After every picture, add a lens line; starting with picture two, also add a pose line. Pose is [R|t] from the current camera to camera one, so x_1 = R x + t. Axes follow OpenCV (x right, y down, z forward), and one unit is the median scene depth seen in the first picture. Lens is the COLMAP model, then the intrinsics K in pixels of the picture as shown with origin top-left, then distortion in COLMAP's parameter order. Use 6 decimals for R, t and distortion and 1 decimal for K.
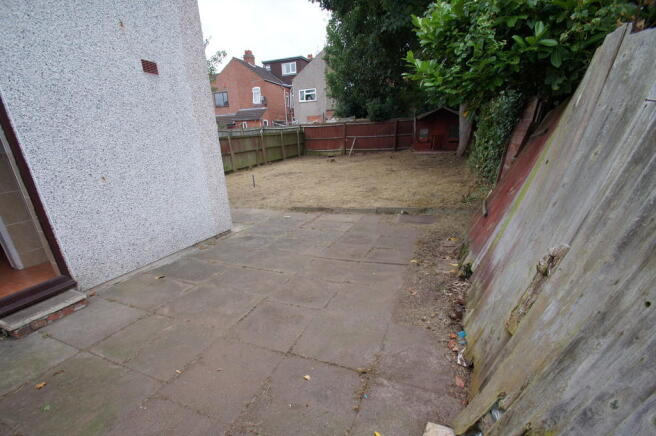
lens RADIAL K [[299.6, 0, 327.3], [0, 299.6, 239.0], [0, 0, 1]] dist [0.000385, -0.000008]
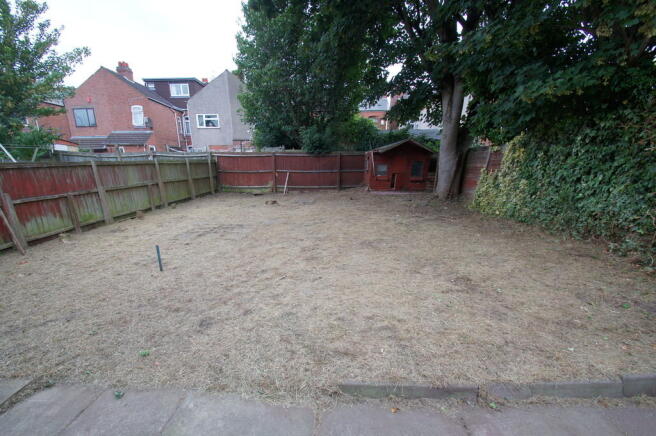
lens RADIAL K [[276.0, 0, 328.3], [0, 276.0, 248.7], [0, 0, 1]] dist [0.016471, -0.018953]
pose [[0.932064, -0.060182, 0.357261, -0.069156], [0.081159, 0.995729, -0.044001, -0.074626], [-0.353087, 0.070006, 0.932968, 0.230076]]
